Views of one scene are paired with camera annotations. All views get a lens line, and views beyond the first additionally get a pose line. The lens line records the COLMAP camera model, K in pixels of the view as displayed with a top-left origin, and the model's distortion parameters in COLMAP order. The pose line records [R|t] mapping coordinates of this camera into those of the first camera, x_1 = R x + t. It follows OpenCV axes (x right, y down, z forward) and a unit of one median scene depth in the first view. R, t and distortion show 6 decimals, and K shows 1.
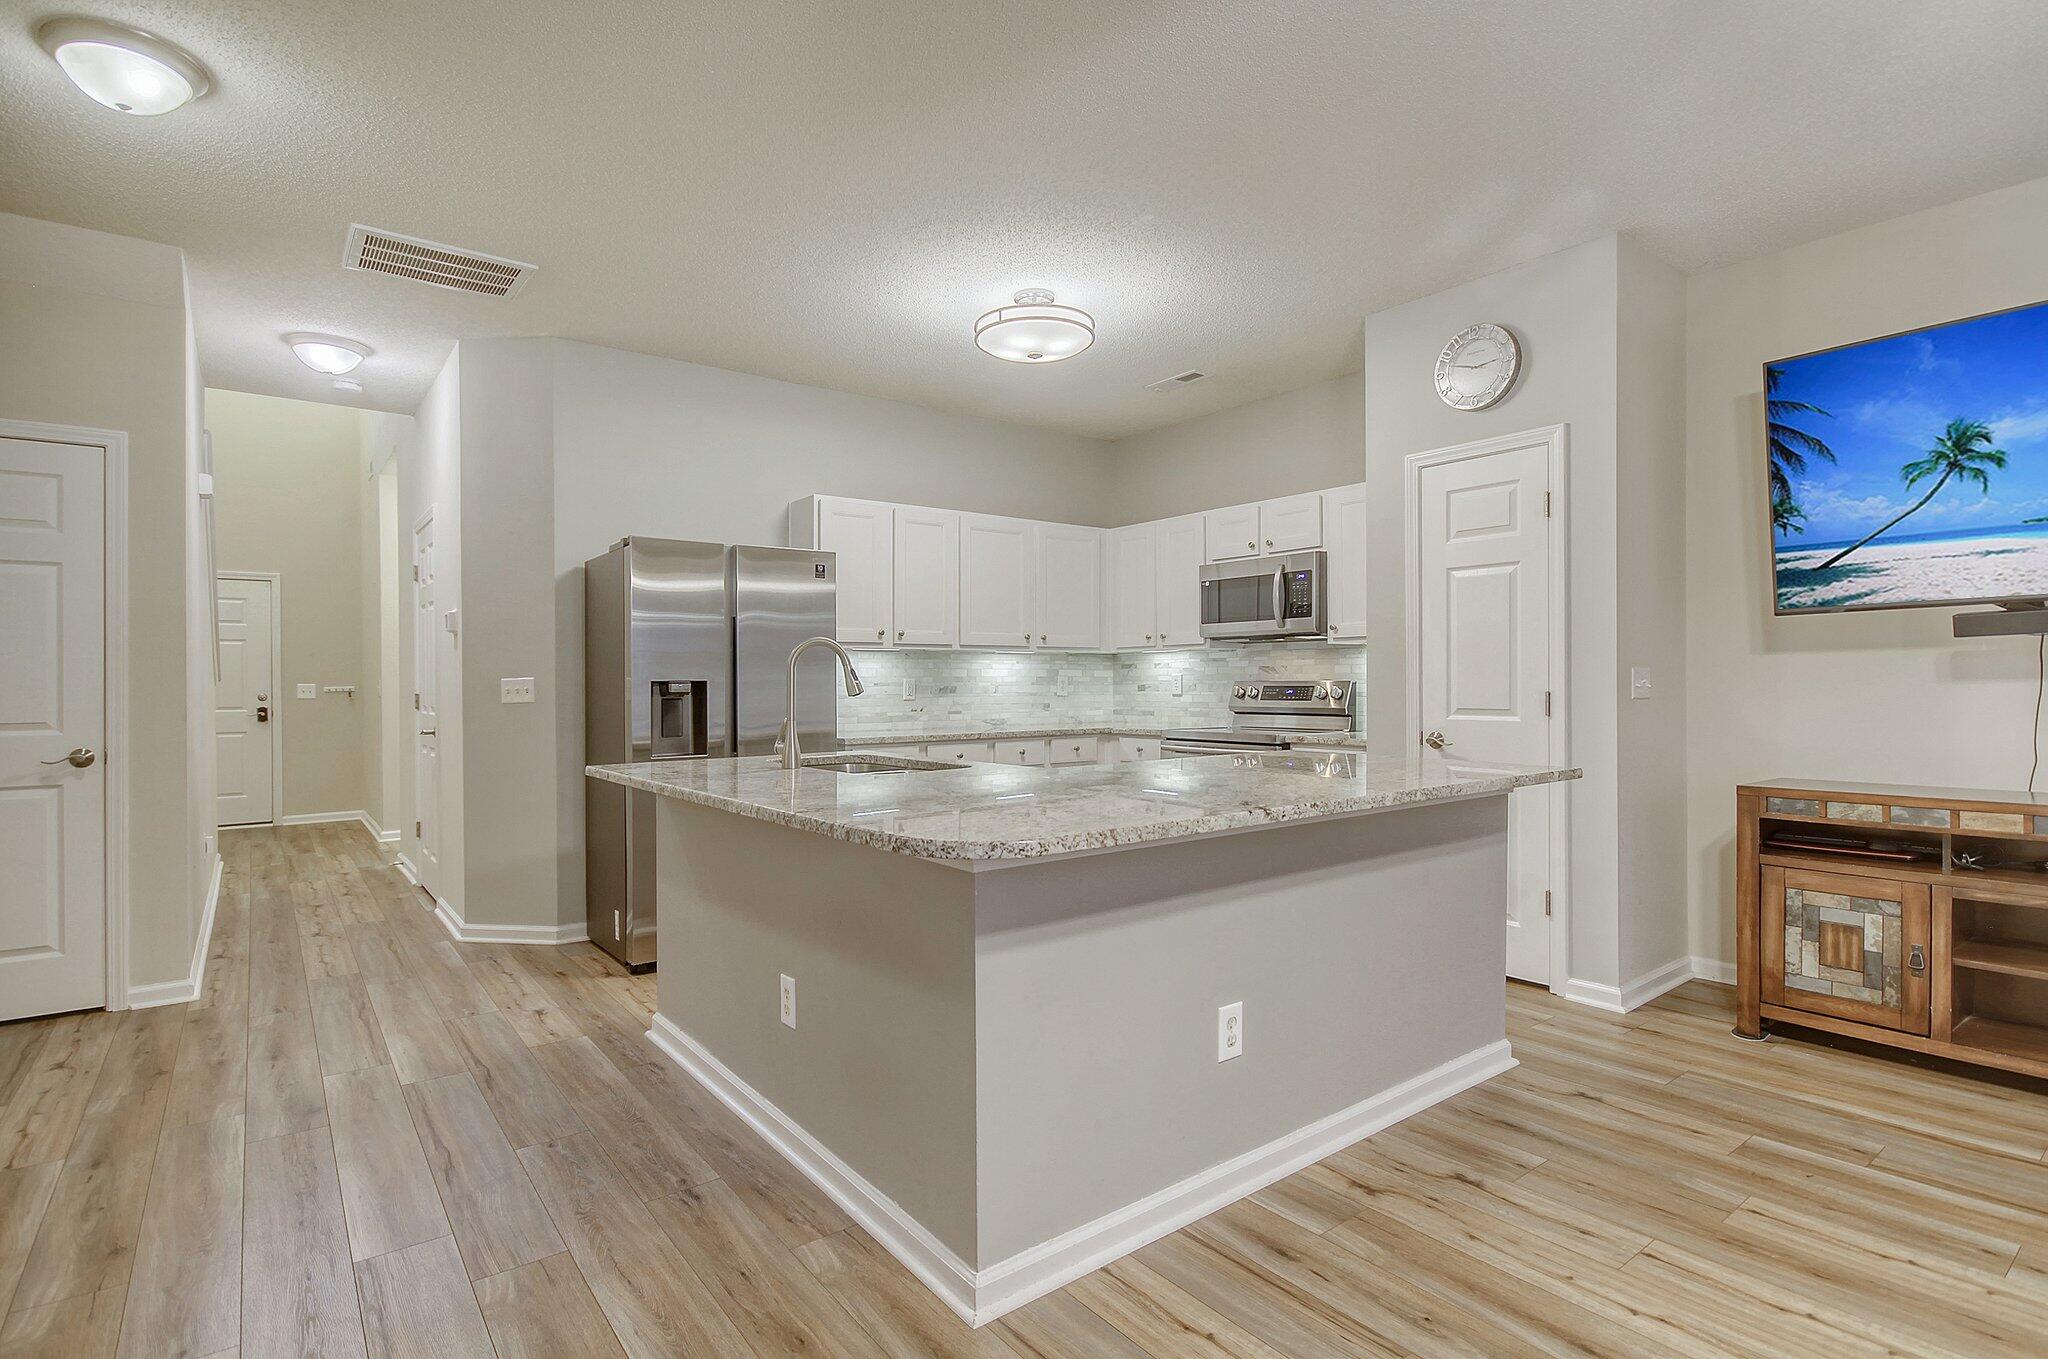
lens RADIAL K [[1022.7, 0, 1028.0], [0, 1022.7, 673.5], [0, 0, 1]] dist [0.000435, -0.000562]
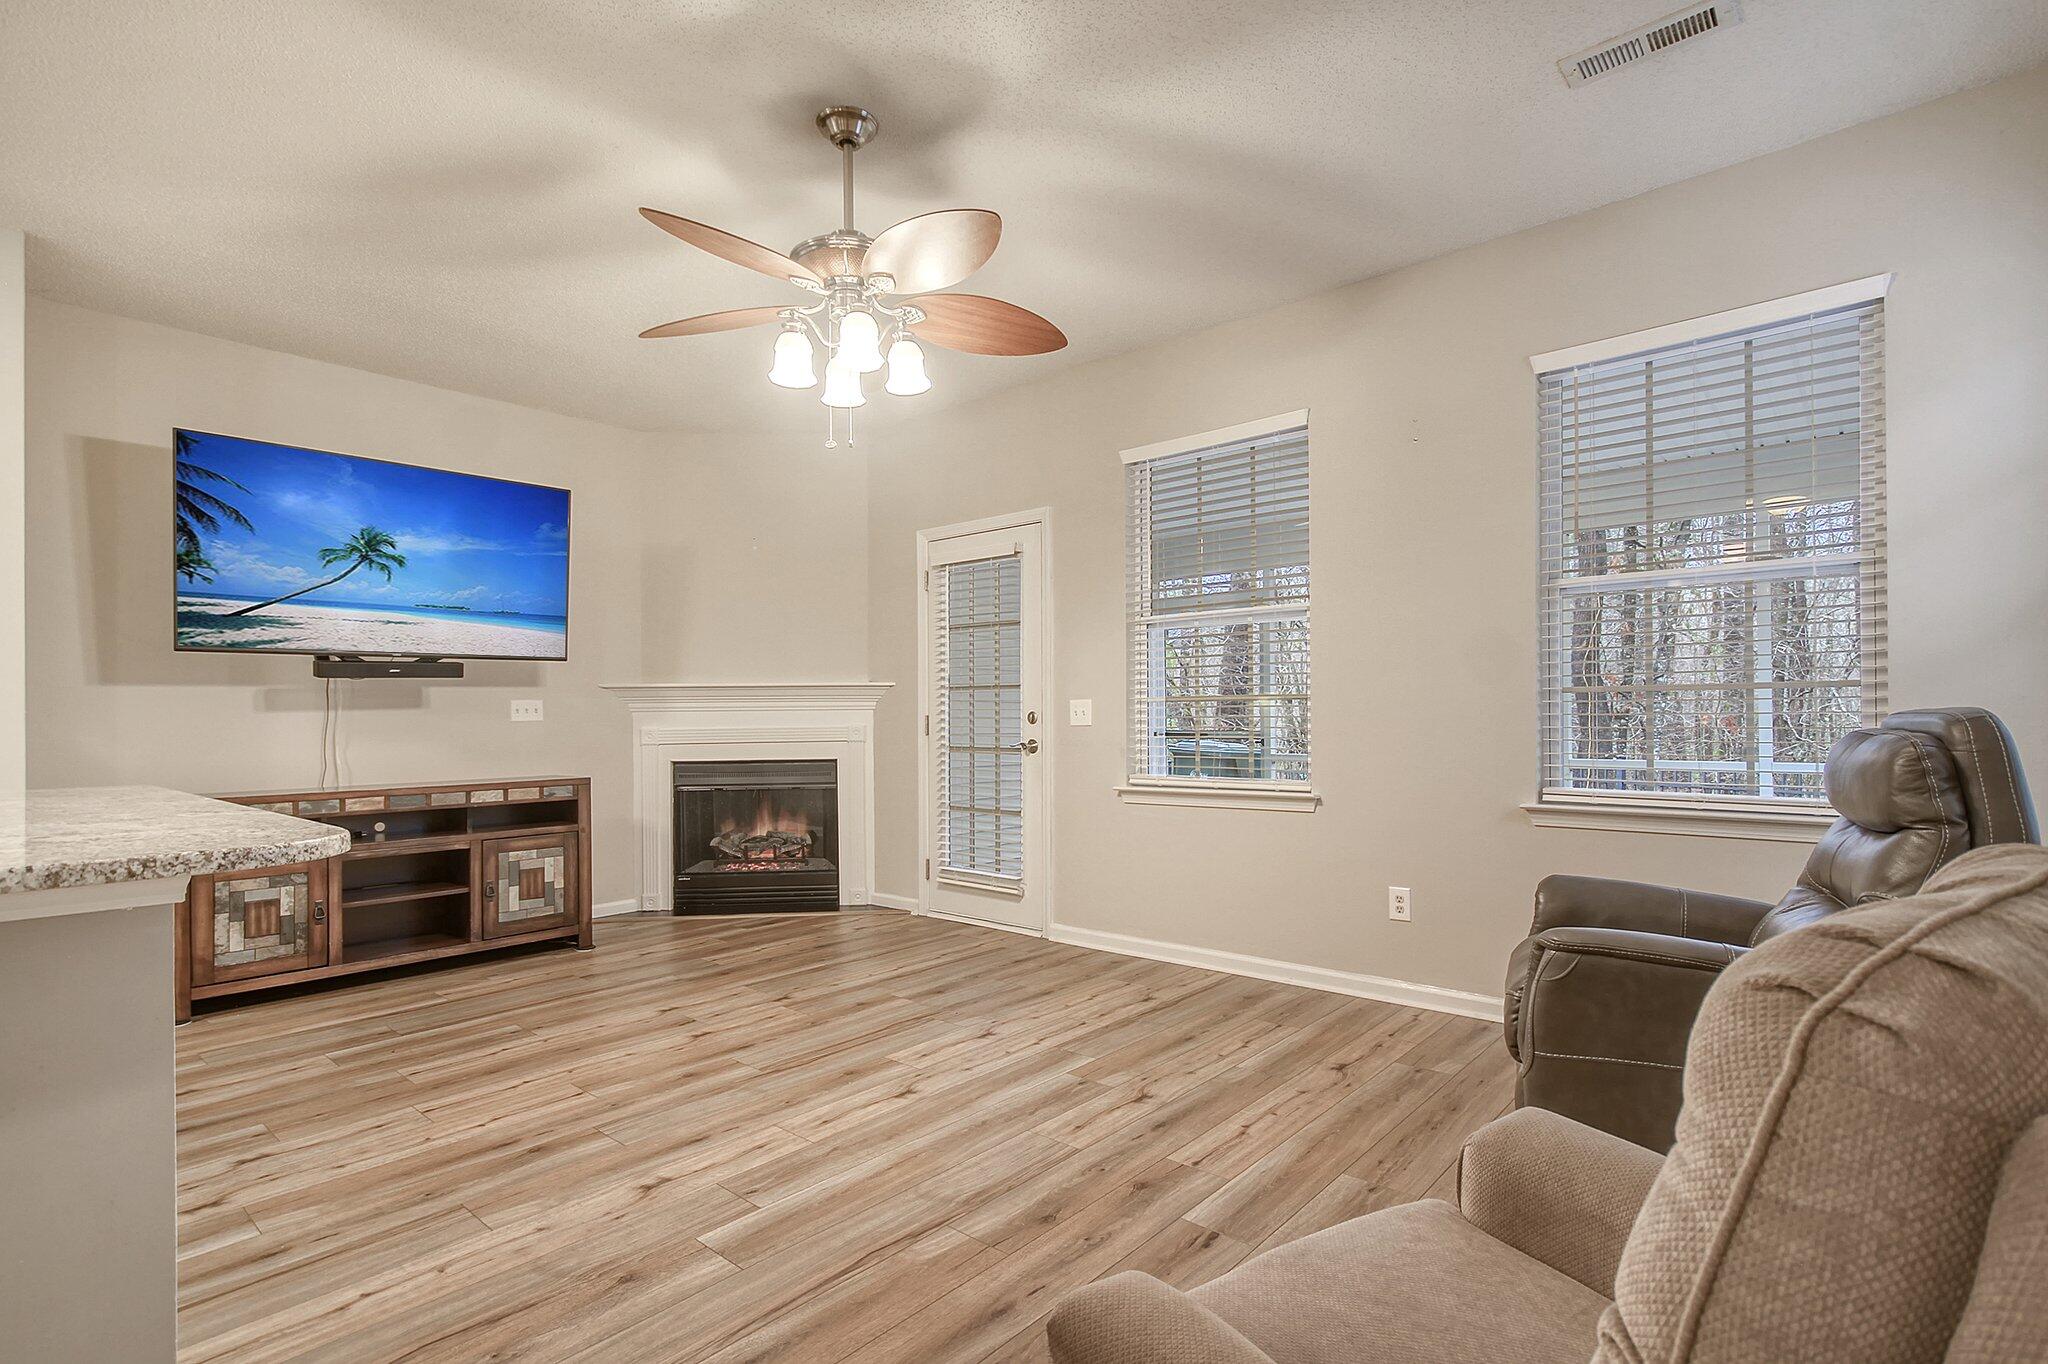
lens RADIAL K [[969.1, 0, 1024.0], [0, 969.1, 725.8], [0, 0, 1]] dist [0.001563, 0.000310]
pose [[-0.188812, 0.002741, 0.982009, -0.560362], [0.008761, 0.999961, -0.001107, 0.039974], [-0.981974, 0.008395, -0.188829, 0.308358]]
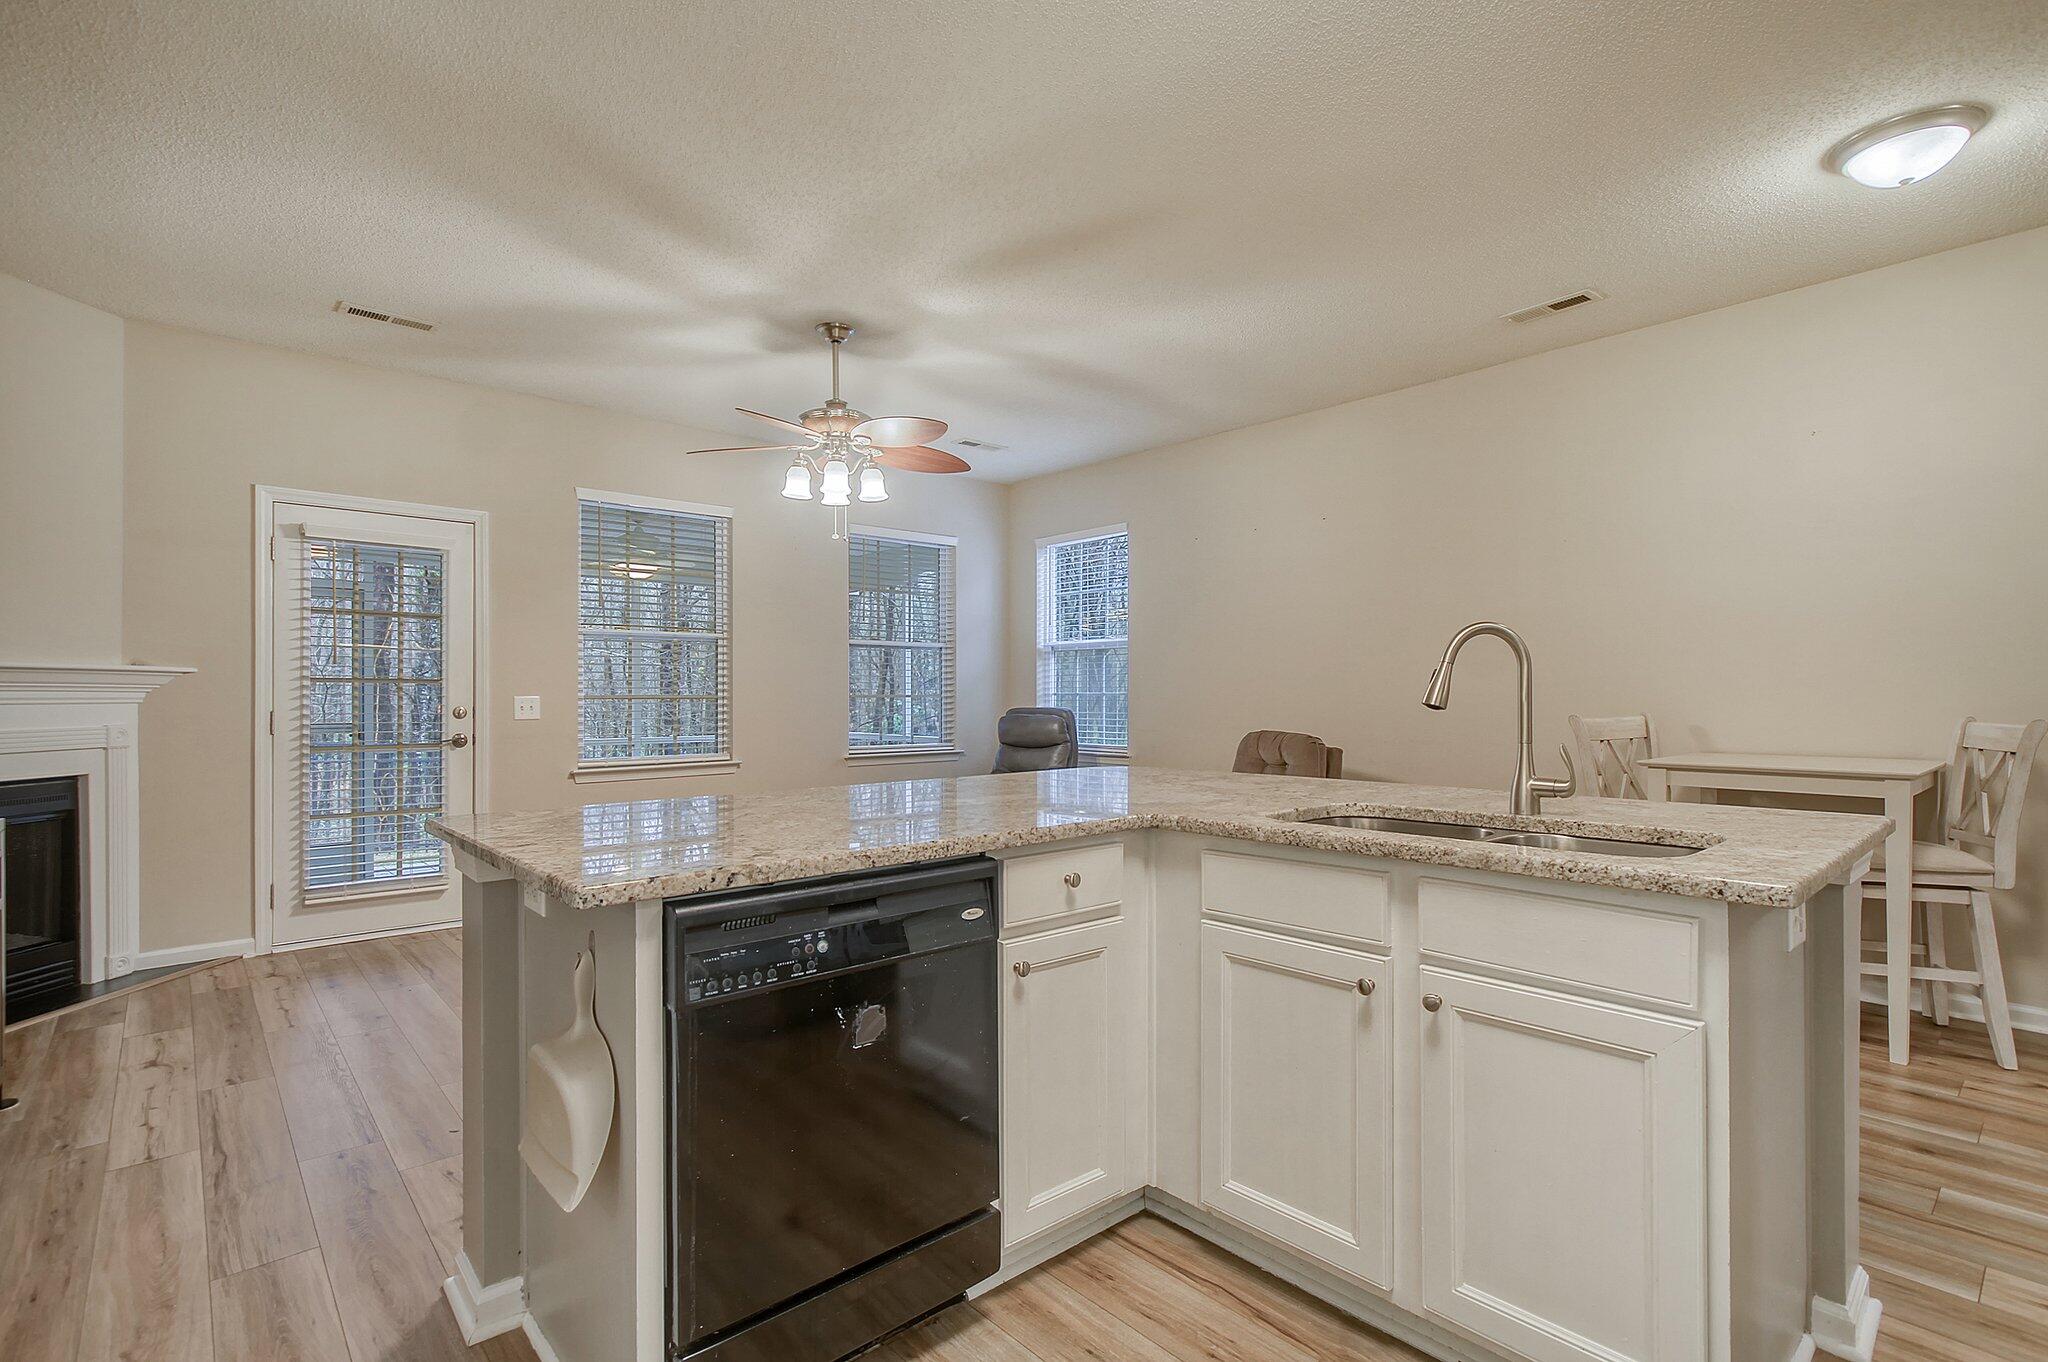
lens RADIAL K [[982.5, 0, 1024.0], [0, 982.5, 681.0], [0, 0, 1]] dist [0.003561, 0.000367]
pose [[-0.998395, 0.012861, -0.055150, 0.144165], [0.013740, 0.999784, -0.015593, 0.011170], [0.054937, -0.016326, -0.998356, 1.669635]]
